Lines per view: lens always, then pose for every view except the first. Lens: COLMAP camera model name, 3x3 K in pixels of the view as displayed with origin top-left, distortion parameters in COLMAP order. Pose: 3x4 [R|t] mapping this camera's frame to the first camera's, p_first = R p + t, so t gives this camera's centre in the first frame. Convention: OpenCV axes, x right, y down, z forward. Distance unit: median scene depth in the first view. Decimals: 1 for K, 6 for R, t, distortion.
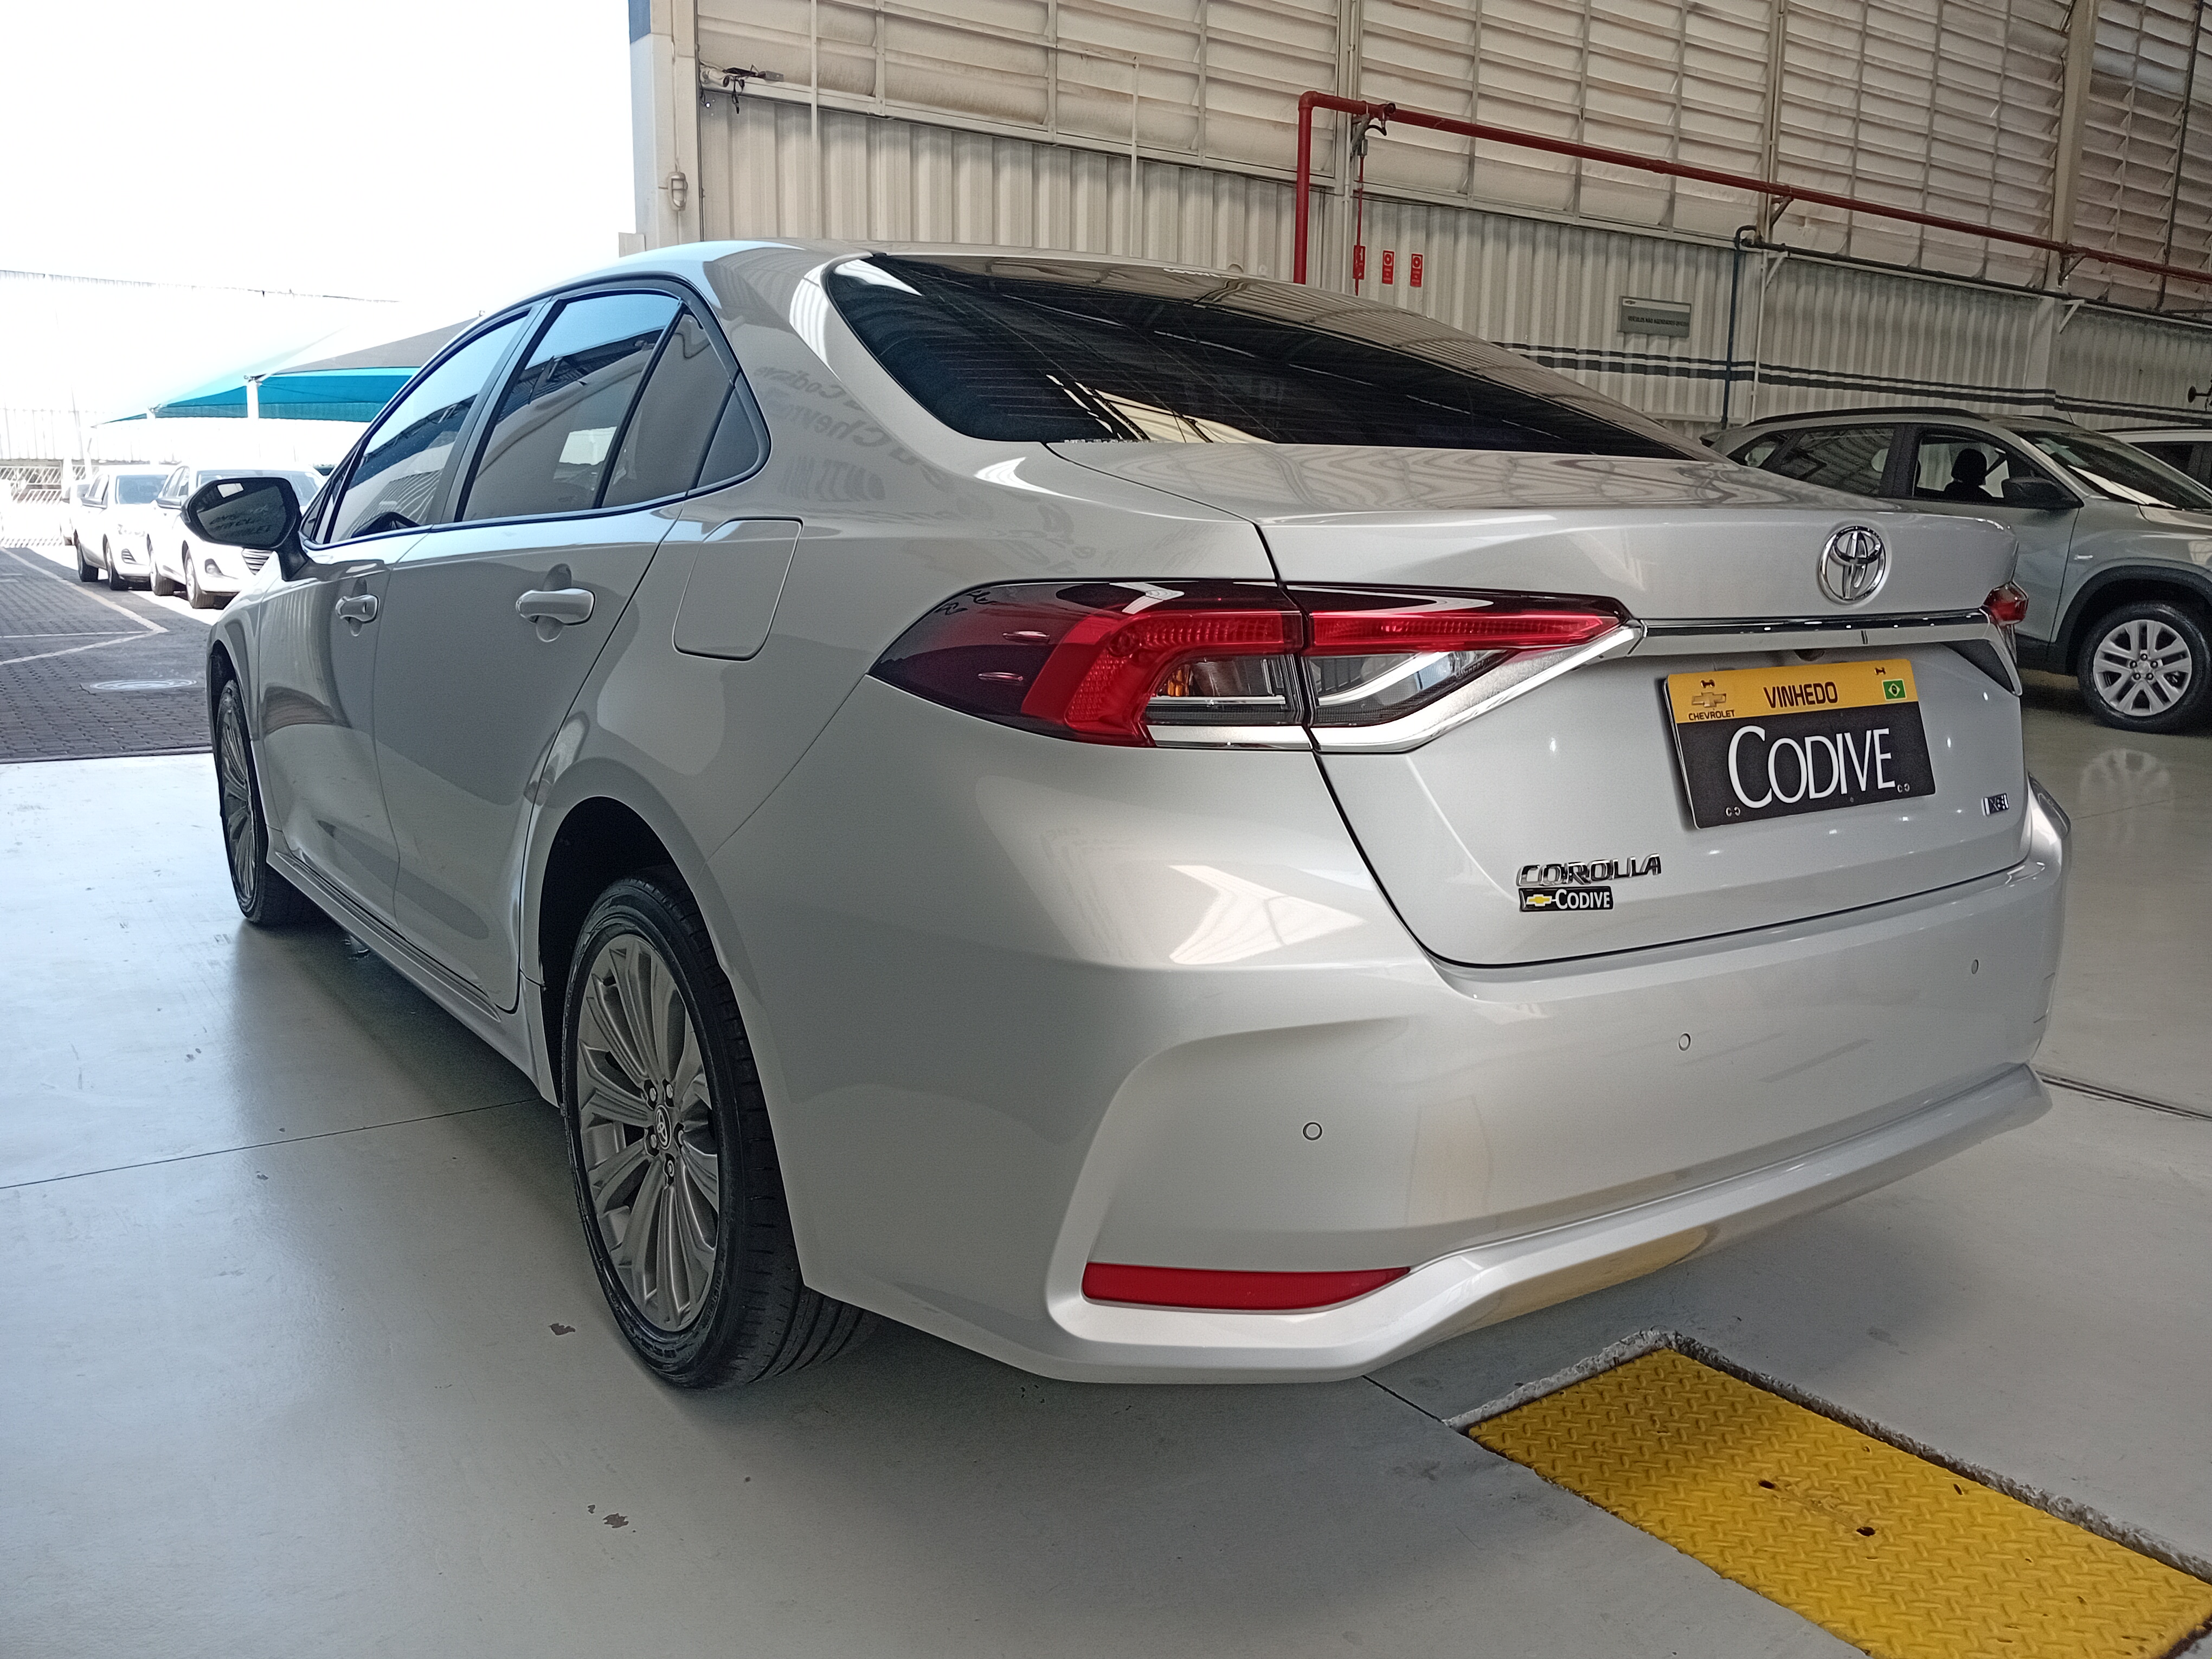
lens RADIAL K [[1699.4, 0, 1173.8], [0, 1699.4, 814.3], [0, 0, 1]] dist [0.024580, -0.068417]
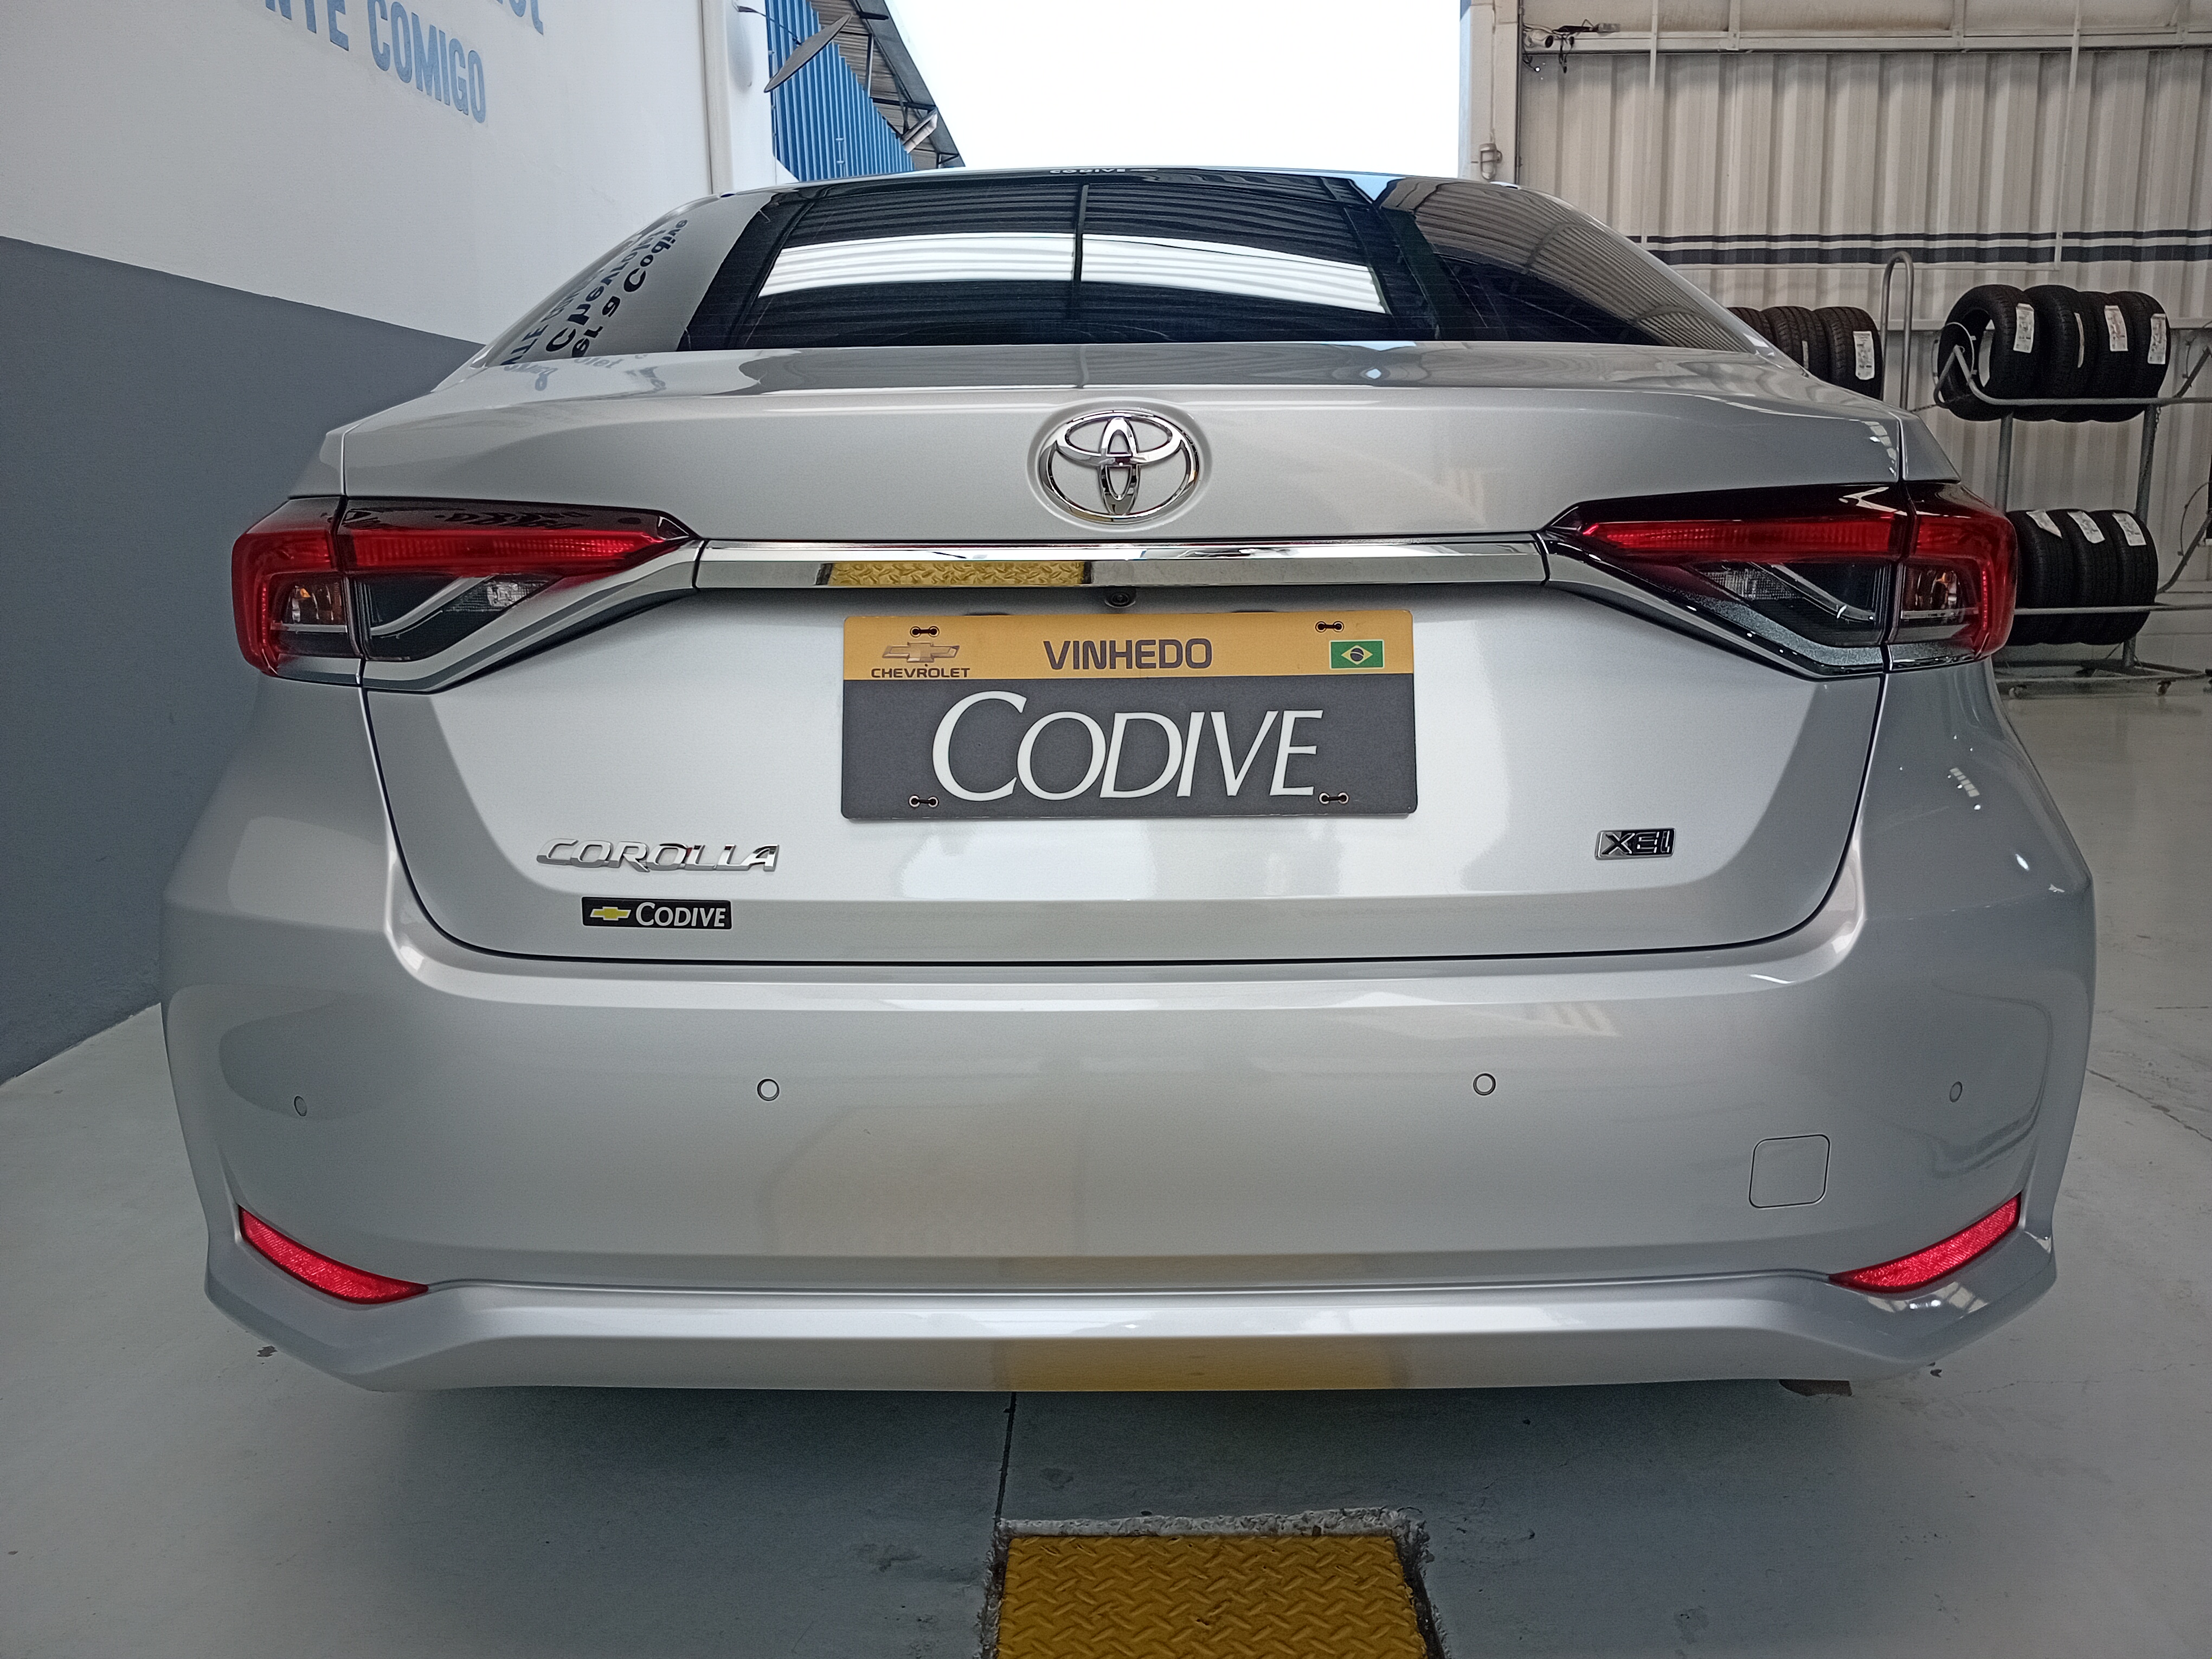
lens RADIAL K [[1699.4, 0, 1108.8], [0, 1699.4, 838.3], [0, 0, 1]] dist [0.024580, -0.068417]
pose [[0.806321, 0.090826, -0.584464, 0.632184], [-0.078969, 0.995824, 0.045807, -0.019928], [0.586183, 0.009220, 0.810126, 0.331867]]
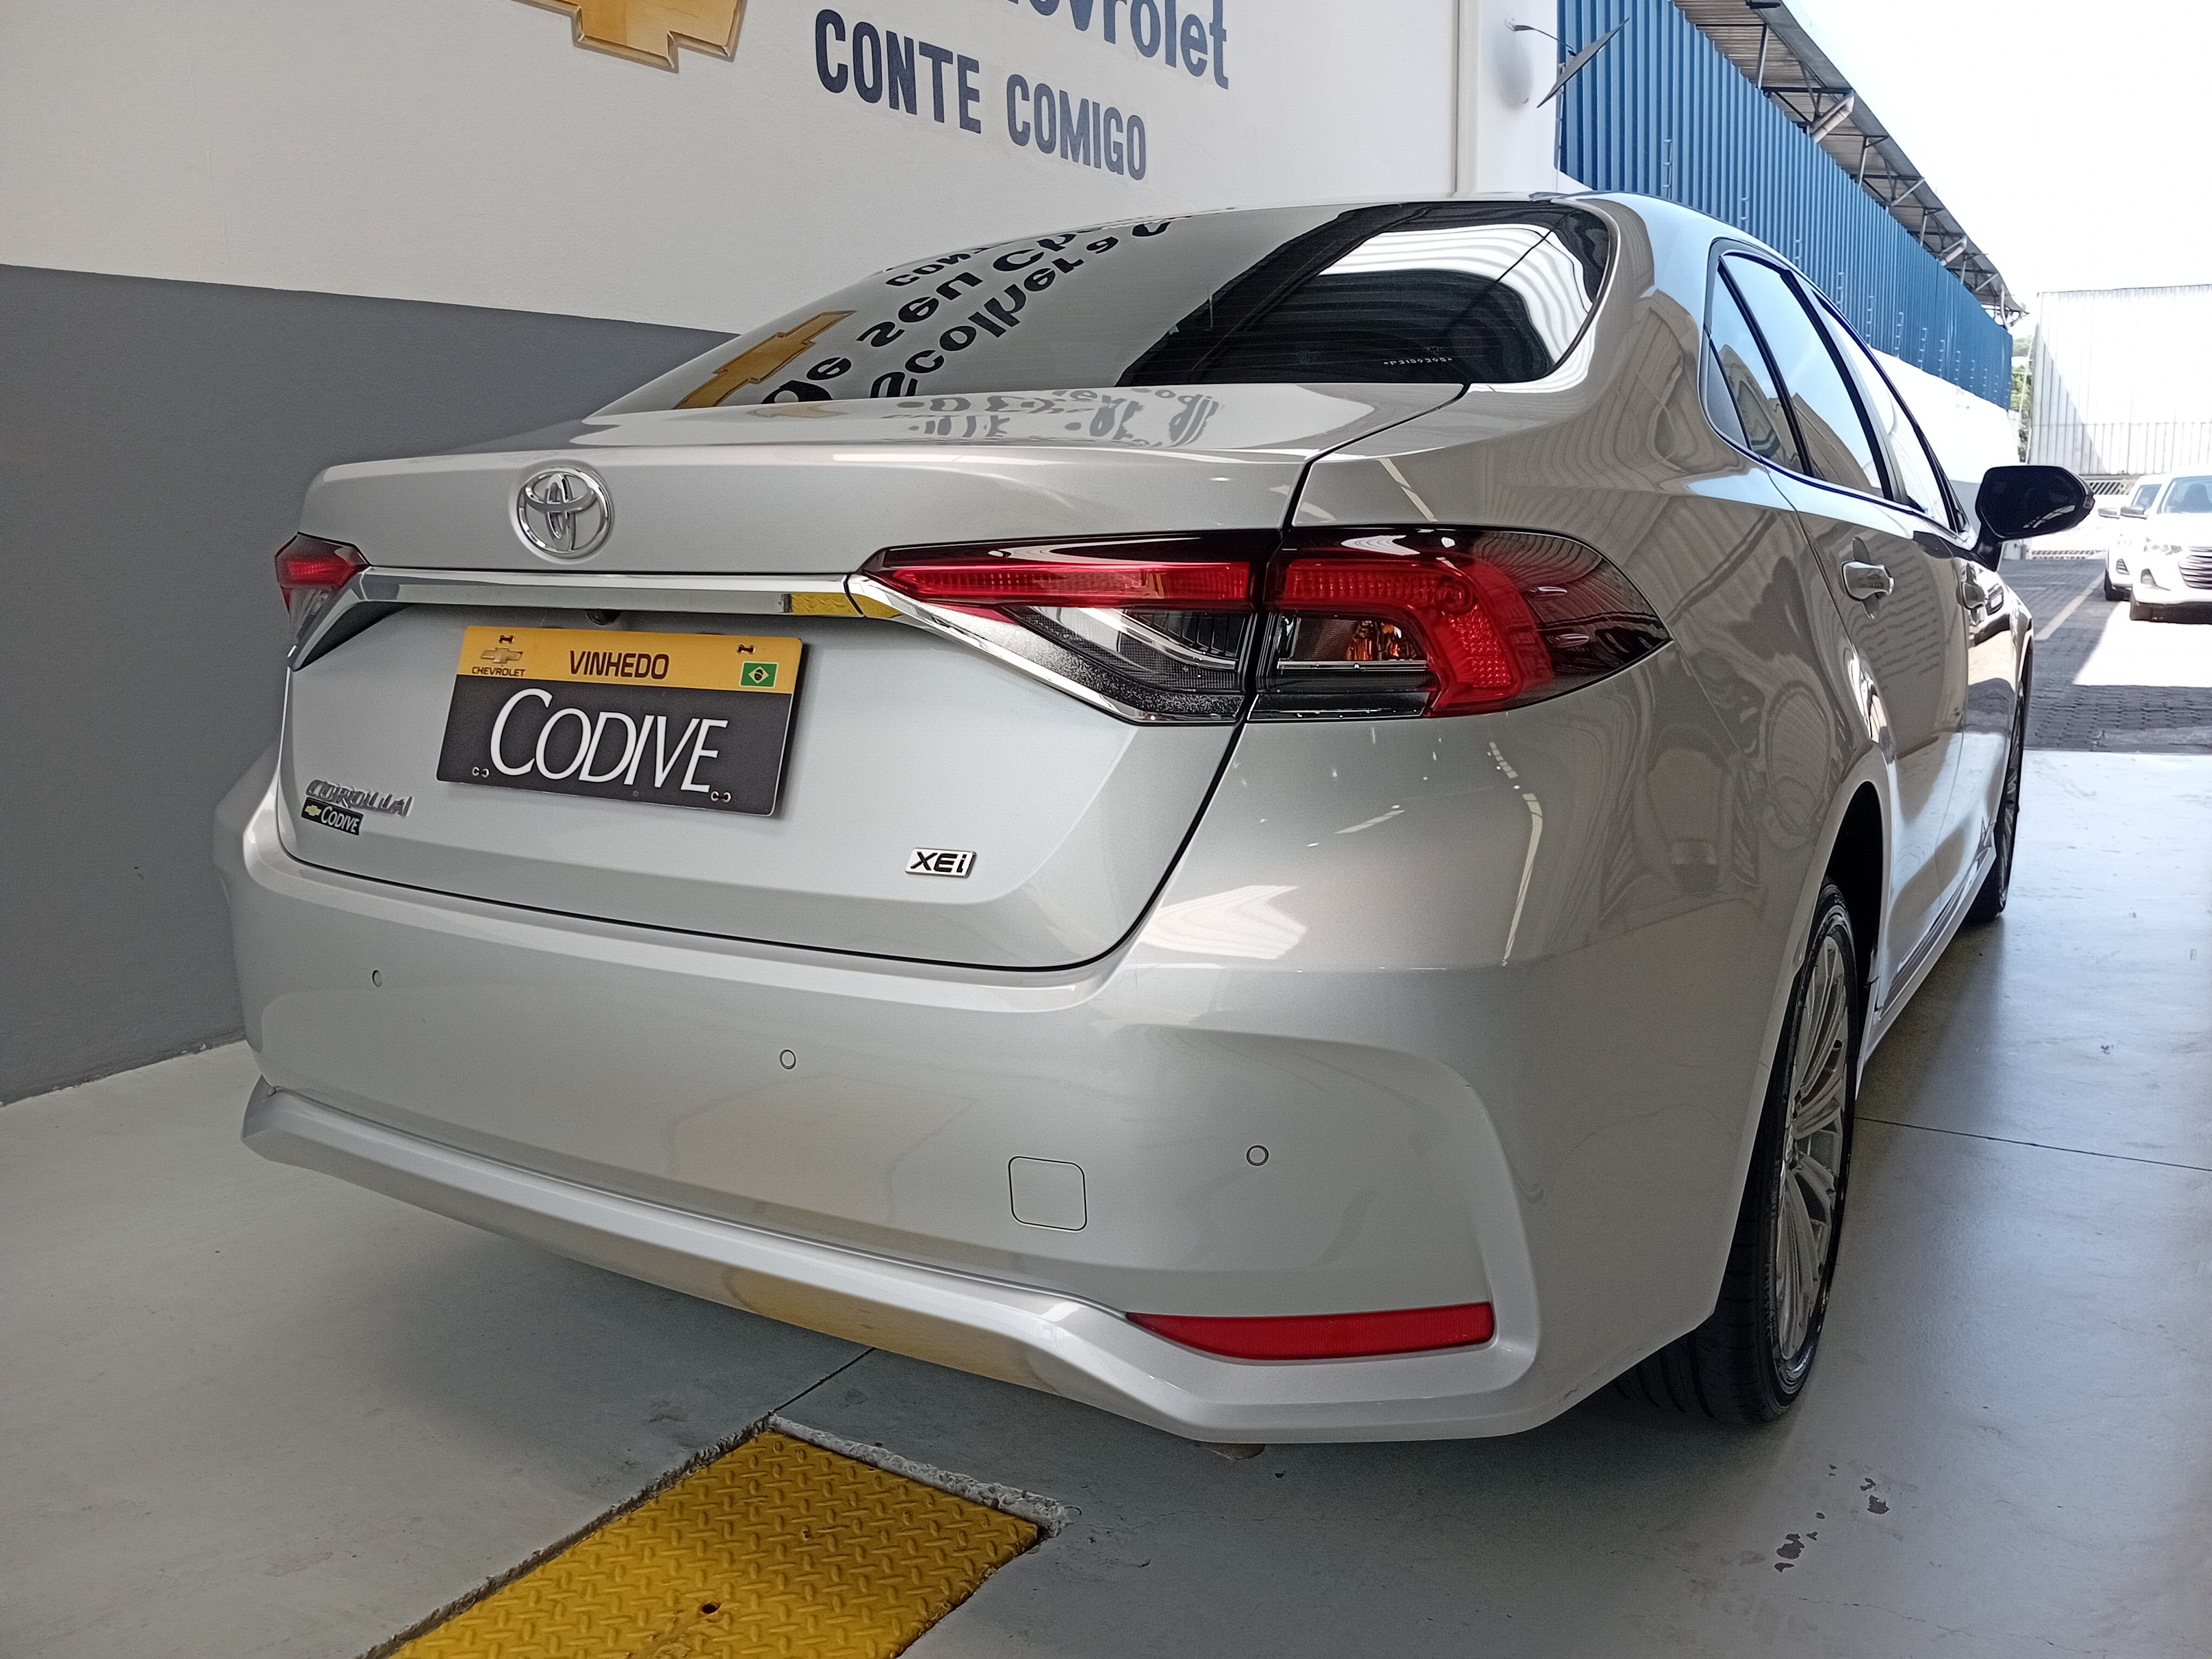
lens RADIAL K [[1699.4, 0, 1057.3], [0, 1699.4, 807.2], [0, 0, 1]] dist [0.024580, -0.068417]
pose [[0.394104, 0.135212, -0.909065, 1.005789], [-0.145705, 0.985802, 0.083459, -0.082840], [0.907443, 0.099564, 0.408209, 0.686413]]
